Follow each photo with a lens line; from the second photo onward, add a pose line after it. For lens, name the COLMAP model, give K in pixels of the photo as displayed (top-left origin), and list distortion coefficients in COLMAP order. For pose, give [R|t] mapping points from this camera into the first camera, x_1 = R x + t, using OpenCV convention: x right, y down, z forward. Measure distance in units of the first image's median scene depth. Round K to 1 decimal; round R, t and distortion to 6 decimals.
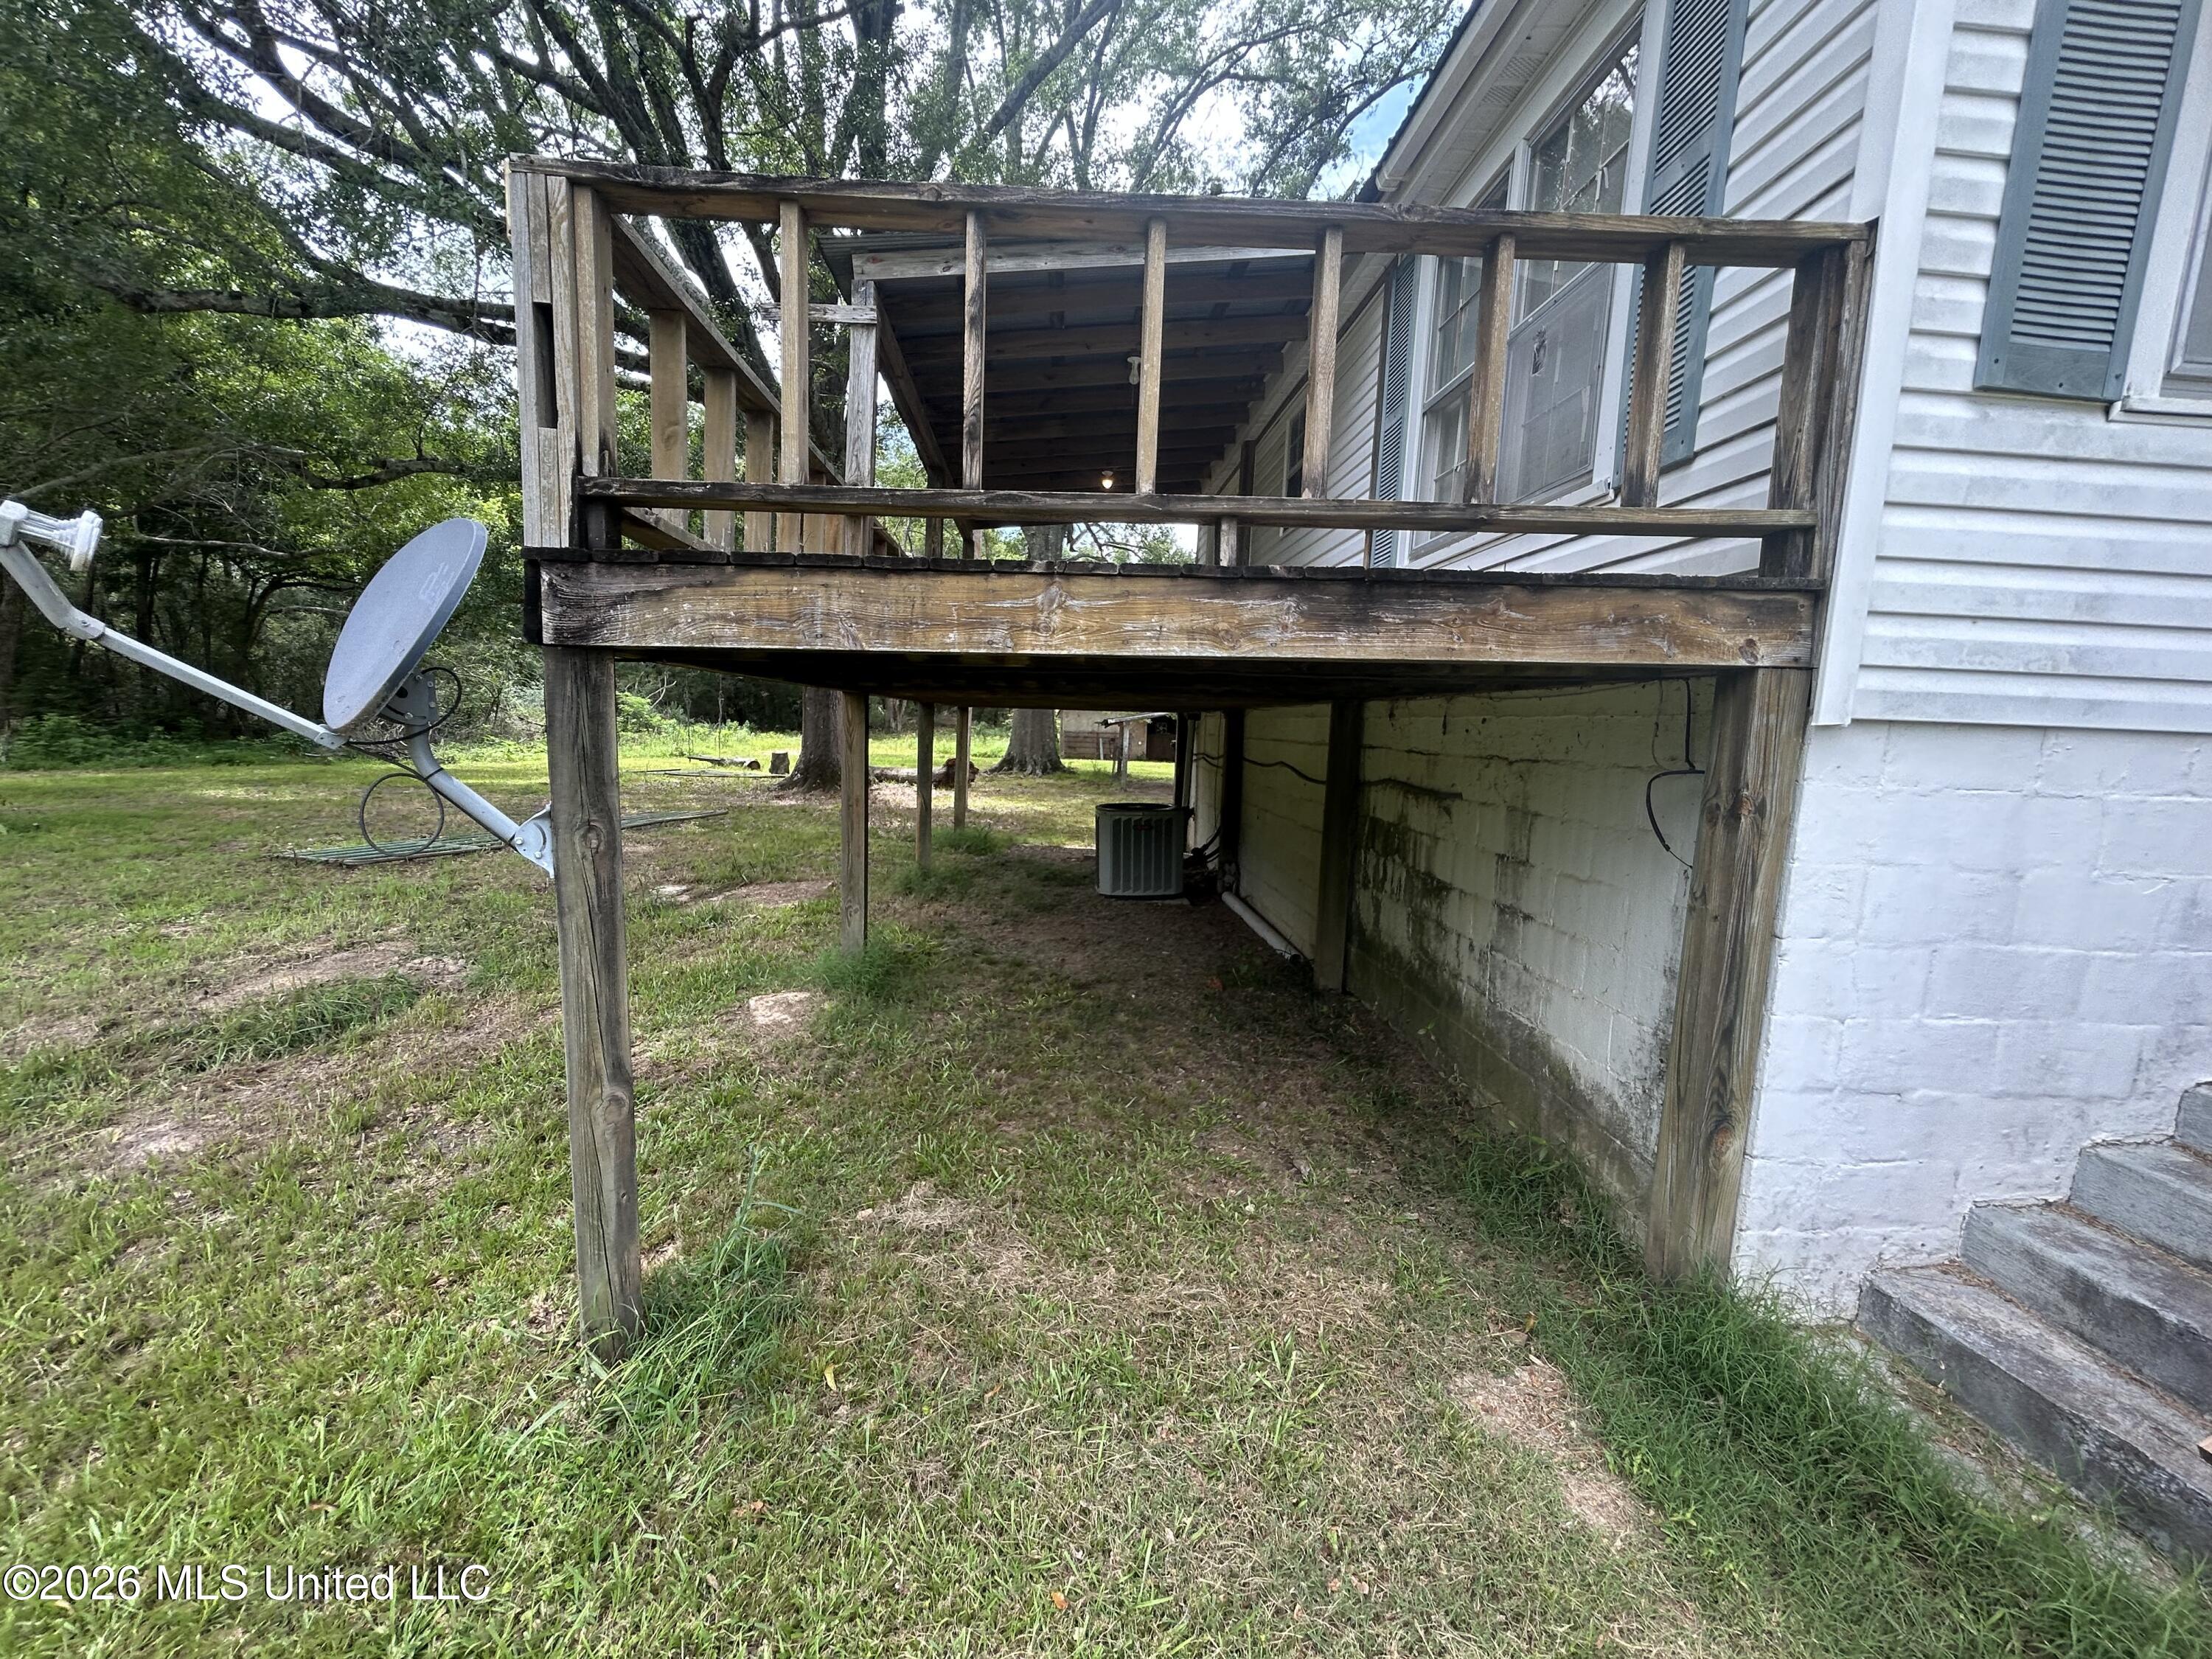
lens RADIAL K [[891.5, 0, 1106.0], [0, 891.5, 829.5], [0, 0, 1]] dist [0.000850, 0.000255]
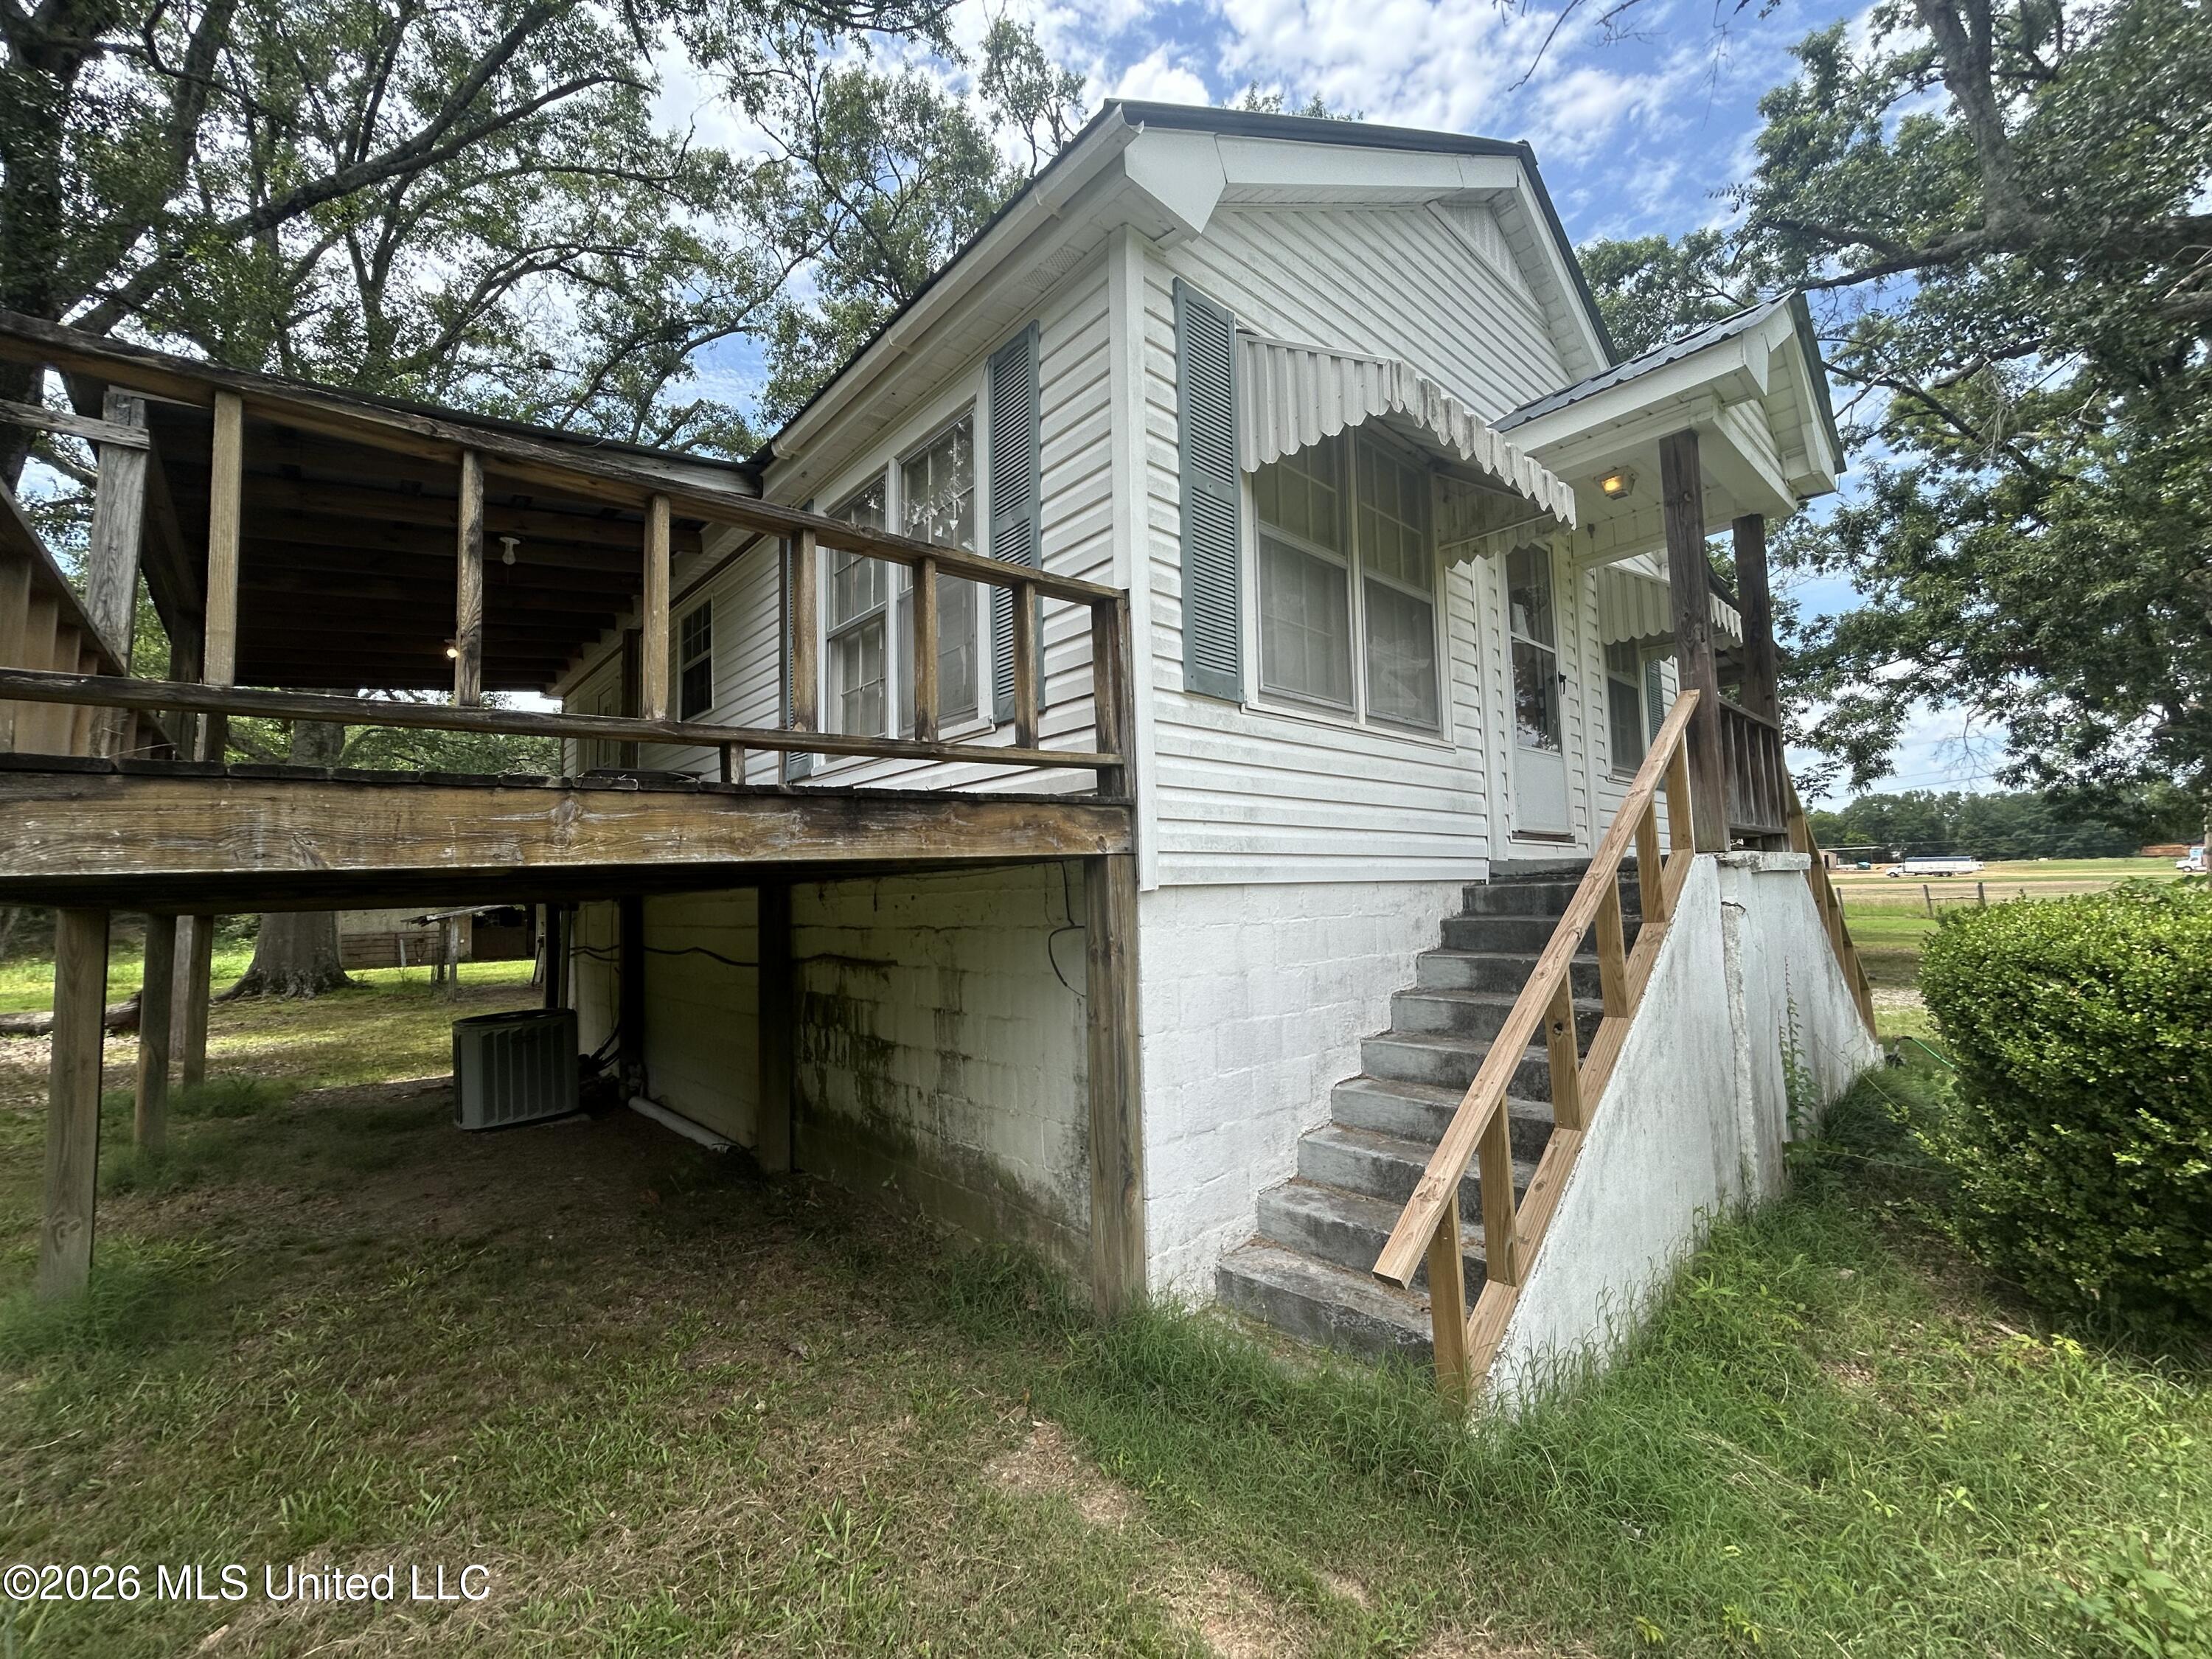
lens RADIAL K [[893.8, 0, 1098.0], [0, 893.8, 826.1], [0, 0, 1]] dist [-0.007051, 0.005024]
pose [[0.782841, -0.012774, 0.622090, -0.174950], [0.133674, 0.979898, -0.148095, -0.007312], [-0.607693, 0.199092, 0.768812, -0.125447]]
